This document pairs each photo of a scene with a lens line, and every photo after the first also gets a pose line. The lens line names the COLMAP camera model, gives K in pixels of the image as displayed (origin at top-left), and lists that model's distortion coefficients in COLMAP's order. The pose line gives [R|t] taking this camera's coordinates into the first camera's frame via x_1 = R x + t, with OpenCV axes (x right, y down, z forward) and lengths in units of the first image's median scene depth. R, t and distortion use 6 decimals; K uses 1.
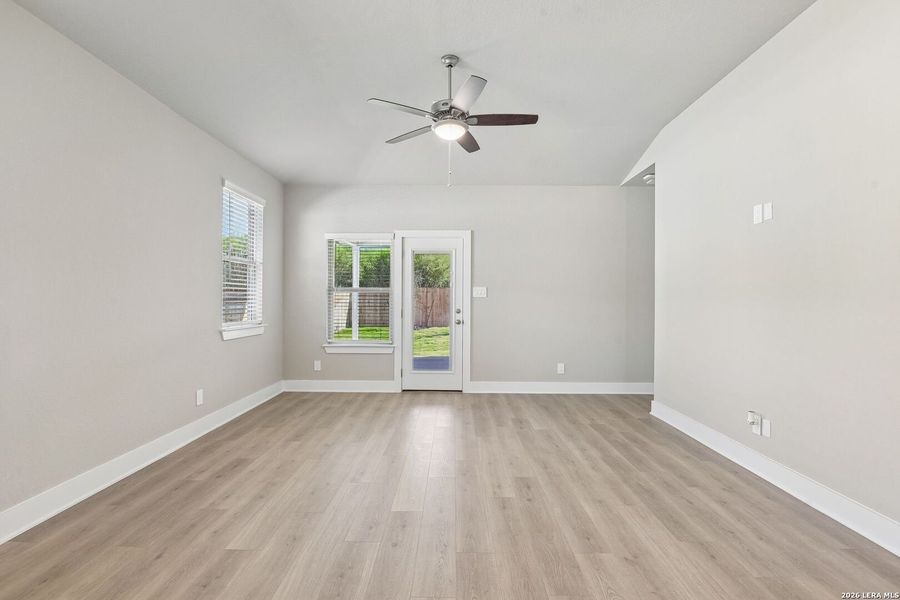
lens RADIAL K [[404.8, 0, 464.7], [0, 404.8, 308.4], [0, 0, 1]] dist [-0.022536, -0.002889]
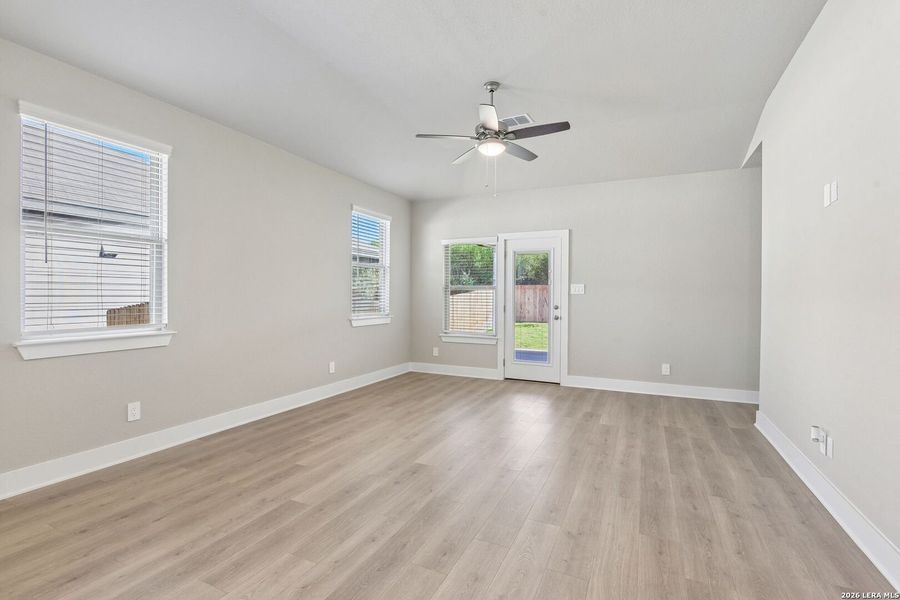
lens RADIAL K [[404.8, 0, 486.8], [0, 404.8, 309.5], [0, 0, 1]] dist [-0.022536, -0.002889]
pose [[0.920414, 0.013616, -0.390708, 0.311723], [-0.009865, 0.999884, 0.011604, 0.002803], [0.390820, -0.006826, 0.920442, -0.047753]]
